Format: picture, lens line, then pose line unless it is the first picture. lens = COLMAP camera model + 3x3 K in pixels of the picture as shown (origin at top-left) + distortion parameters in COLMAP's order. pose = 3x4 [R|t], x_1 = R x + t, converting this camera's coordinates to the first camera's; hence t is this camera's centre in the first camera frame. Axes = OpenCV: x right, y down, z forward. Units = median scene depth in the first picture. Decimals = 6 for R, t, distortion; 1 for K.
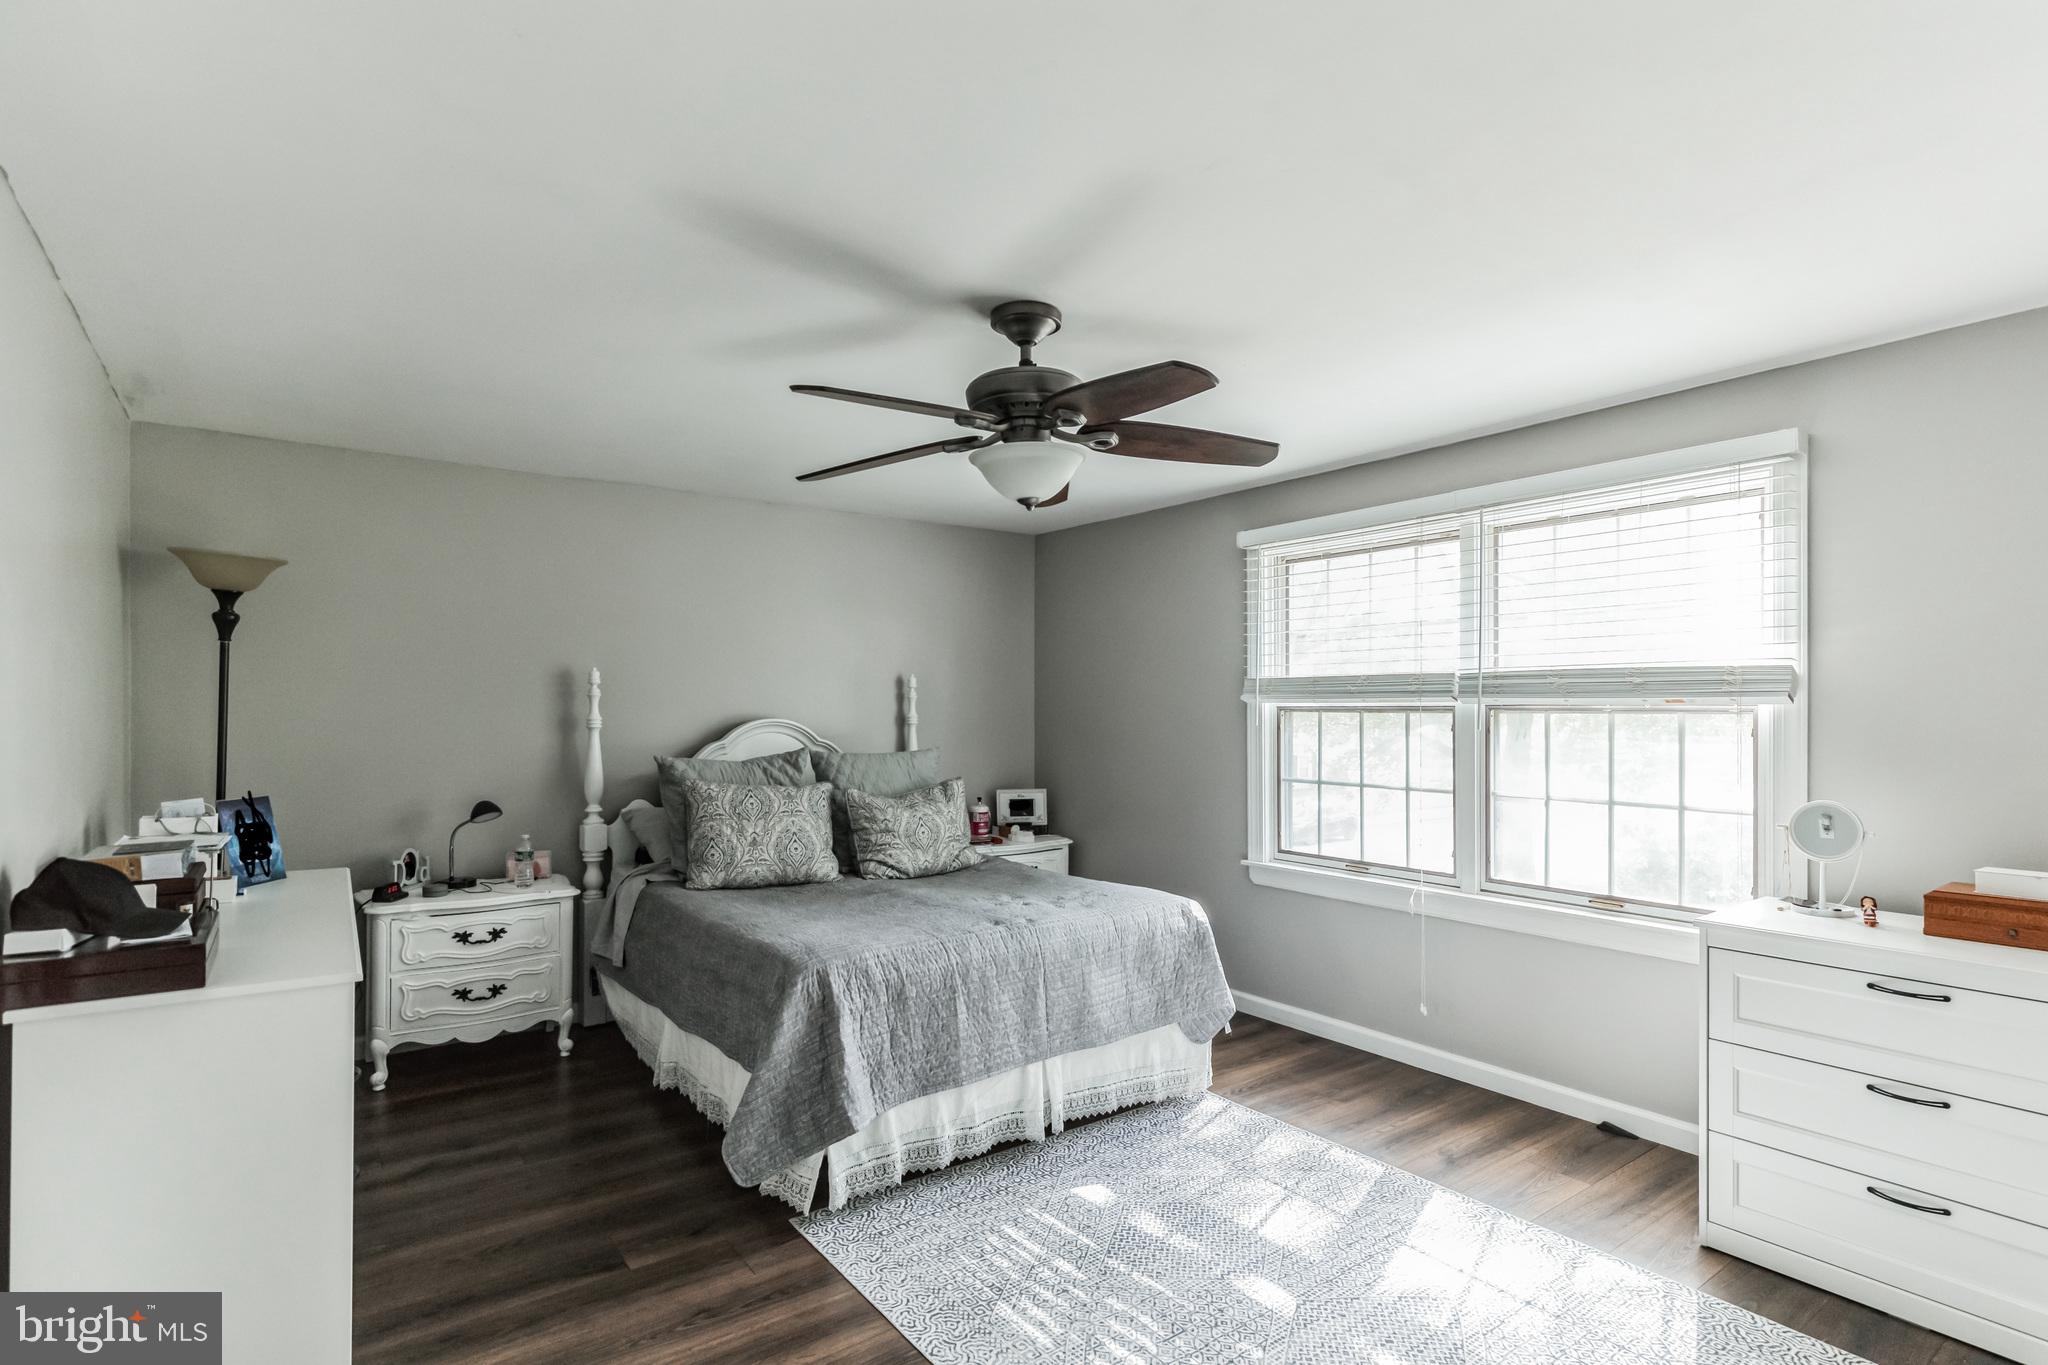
lens RADIAL K [[1016.6, 0, 1024.0], [0, 1016.6, 682.5], [0, 0, 1]] dist [-0.001309, -0.000336]
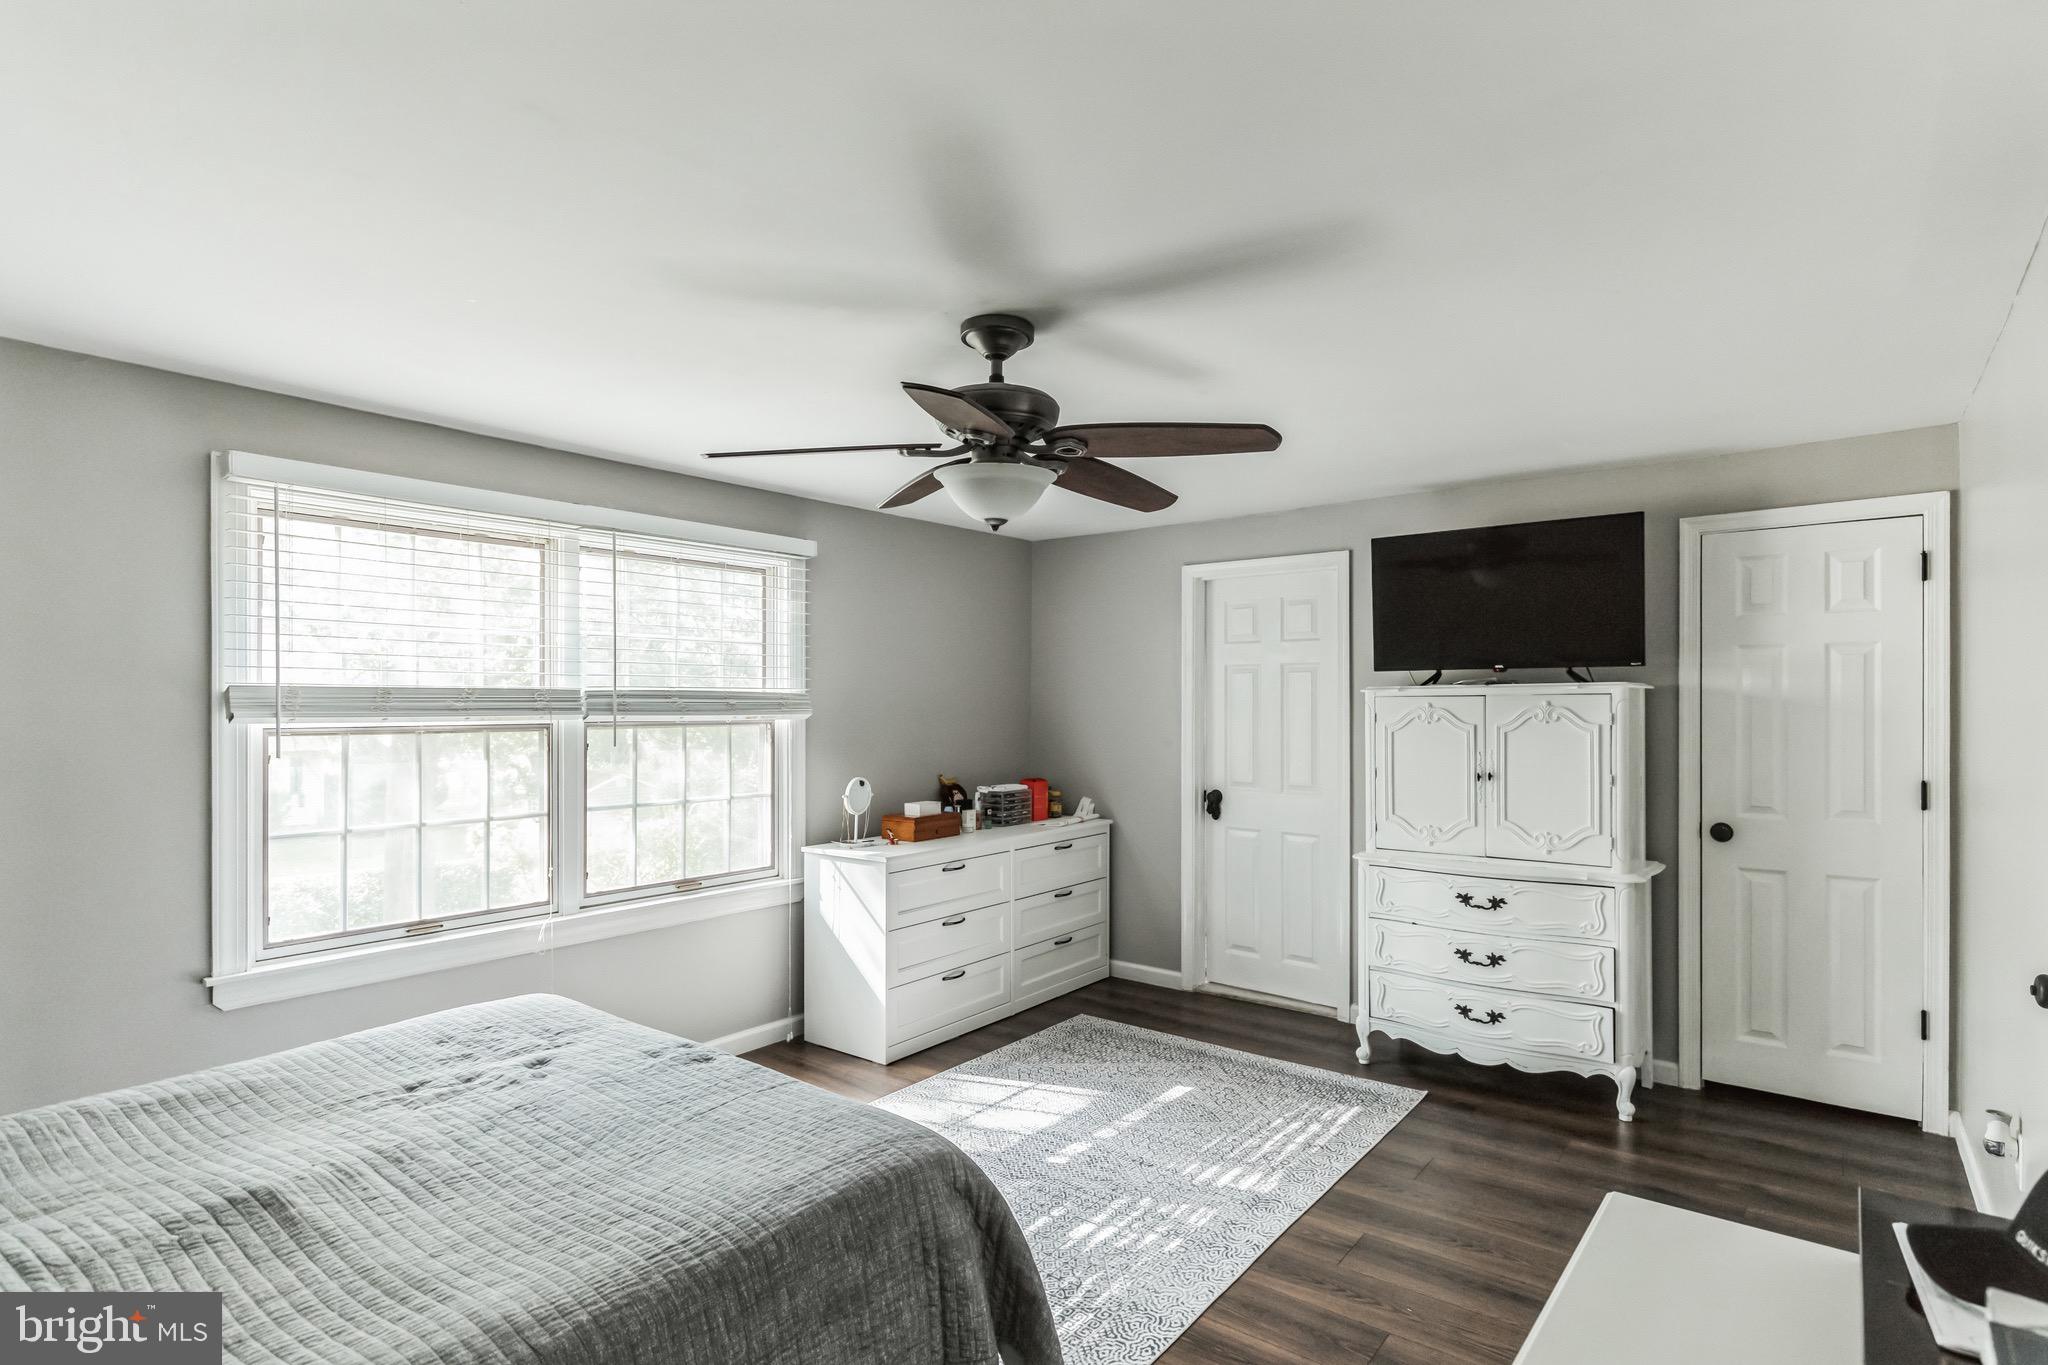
lens RADIAL K [[1013.6, 0, 1024.8], [0, 1013.6, 717.1], [0, 0, 1]] dist [0.036933, 0.000100]
pose [[-0.240390, 0.002883, 0.970672, -0.634086], [-0.007713, 0.999958, -0.004880, 0.018415], [-0.970646, -0.008660, -0.240358, 0.821811]]
